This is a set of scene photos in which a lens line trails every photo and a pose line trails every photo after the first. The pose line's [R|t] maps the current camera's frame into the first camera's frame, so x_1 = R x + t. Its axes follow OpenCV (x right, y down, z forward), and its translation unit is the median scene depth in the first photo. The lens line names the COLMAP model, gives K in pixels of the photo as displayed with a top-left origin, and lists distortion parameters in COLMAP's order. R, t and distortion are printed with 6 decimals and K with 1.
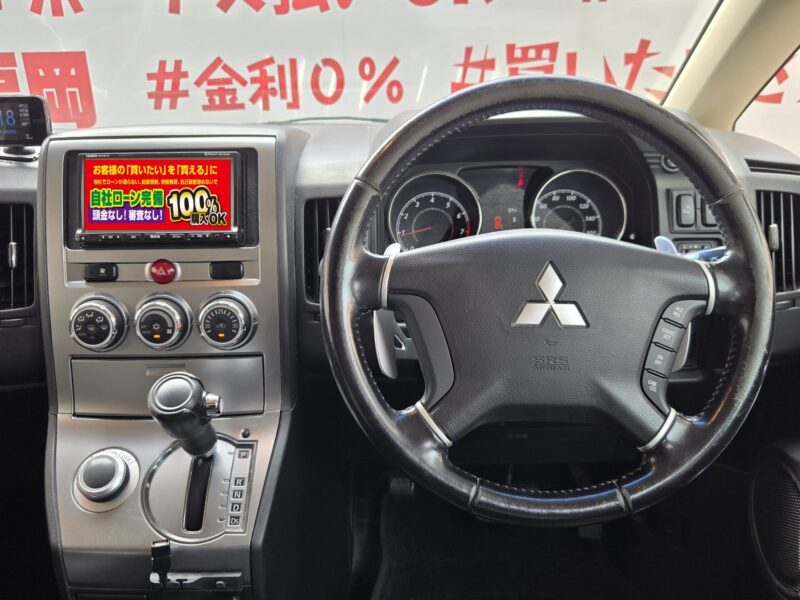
lens RADIAL K [[720.6, 0, 400.0], [0, 720.6, 300.0], [0, 0, 1]] dist [0.029042, 0.003104]
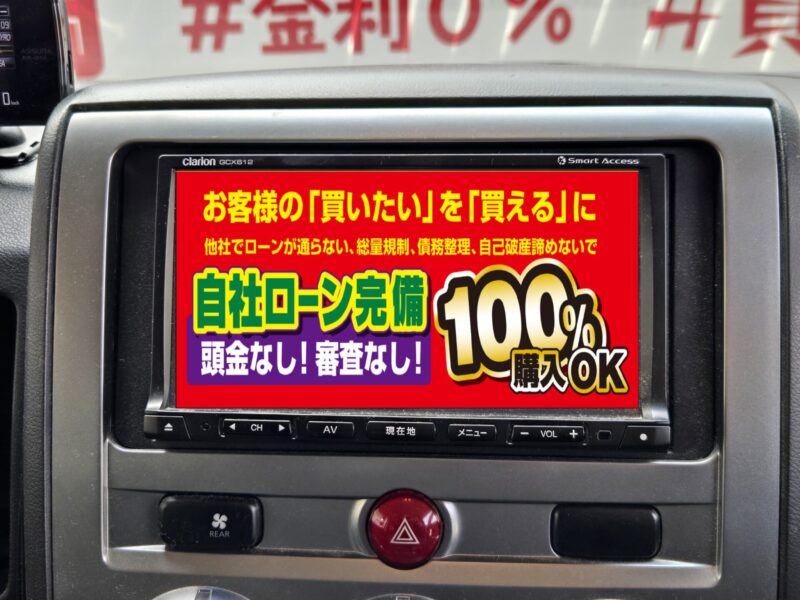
lens RADIAL K [[879.0, 0, 398.5], [0, 879.0, 363.4], [0, 0, 1]] dist [-0.007036, -0.006860]
pose [[0.997981, 0.025635, -0.058106, -0.316614], [-0.021280, 0.997003, 0.074373, -0.142112], [0.059839, -0.072986, 0.995536, 0.632321]]
